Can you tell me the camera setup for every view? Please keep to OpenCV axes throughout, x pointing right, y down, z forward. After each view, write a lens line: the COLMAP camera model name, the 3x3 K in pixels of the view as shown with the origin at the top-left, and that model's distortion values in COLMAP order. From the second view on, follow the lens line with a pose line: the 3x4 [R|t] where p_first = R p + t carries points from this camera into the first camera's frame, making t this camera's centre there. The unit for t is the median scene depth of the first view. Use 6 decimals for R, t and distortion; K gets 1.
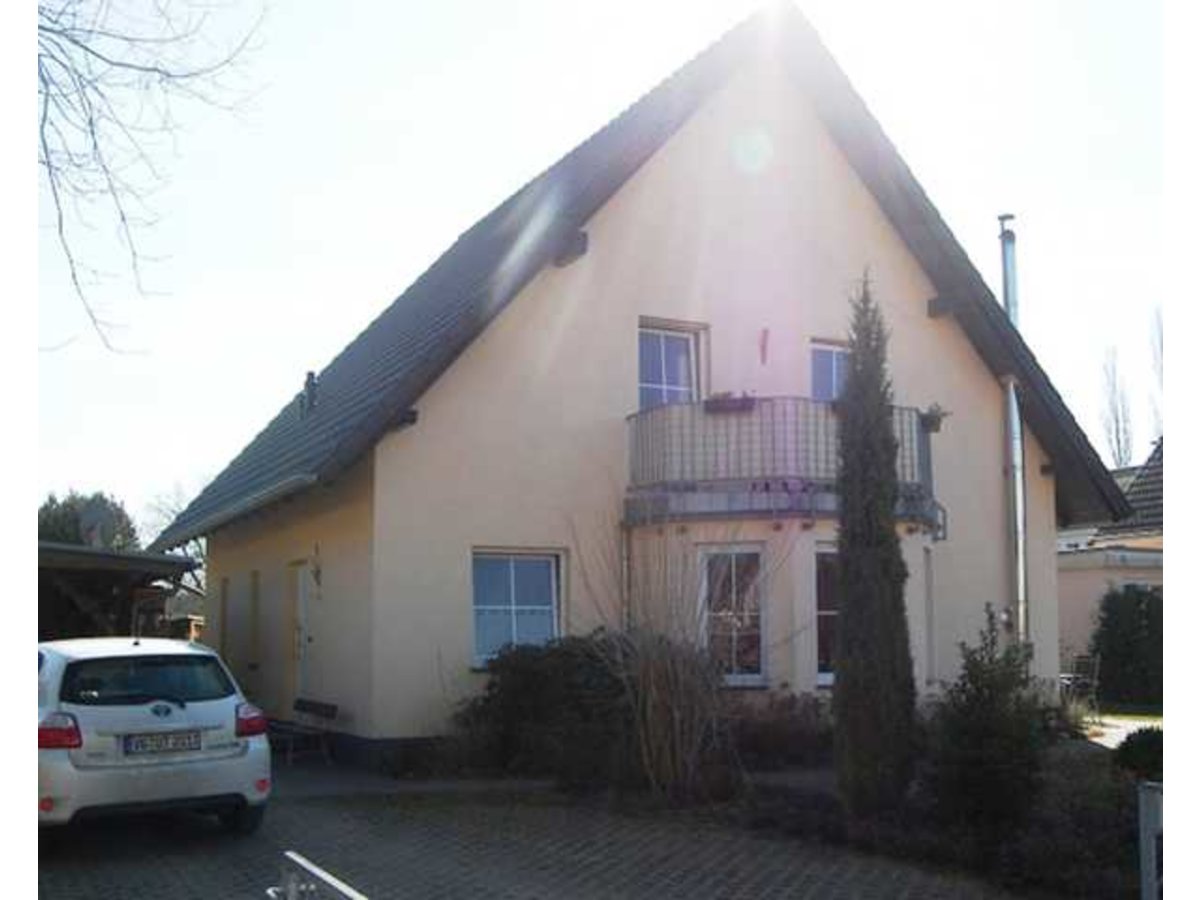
lens RADIAL K [[1539.8, 0, 601.8], [0, 1539.8, 493.9], [0, 0, 1]] dist [0.003845, 0.000000]
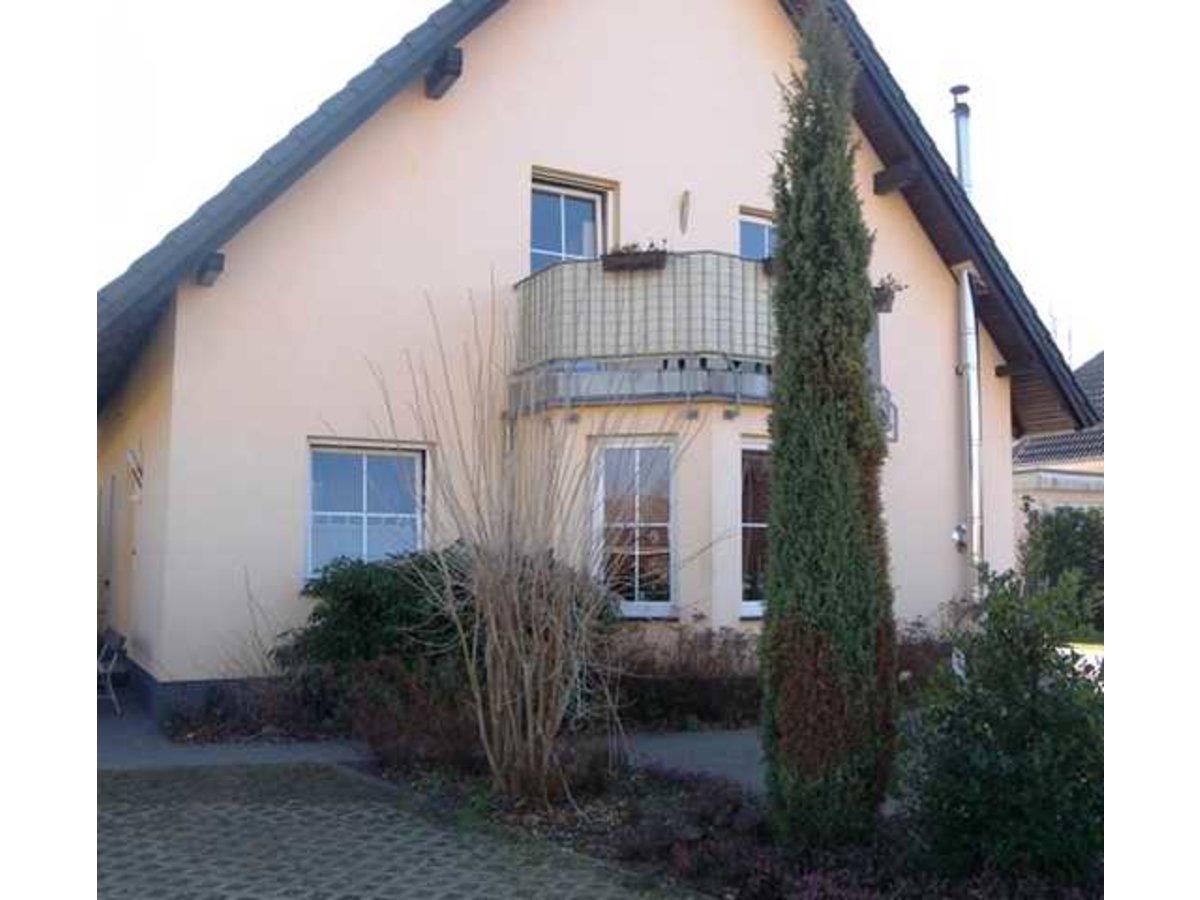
lens RADIAL K [[1152.1, 0, 600.8], [0, 1152.1, 450.0], [0, 0, 1]] dist [-0.015420, 0.000000]
pose [[0.999884, 0.011921, 0.009456, 0.060454], [-0.011917, 0.999929, -0.000453, 0.039414], [-0.009461, 0.000340, 0.999955, 0.403292]]
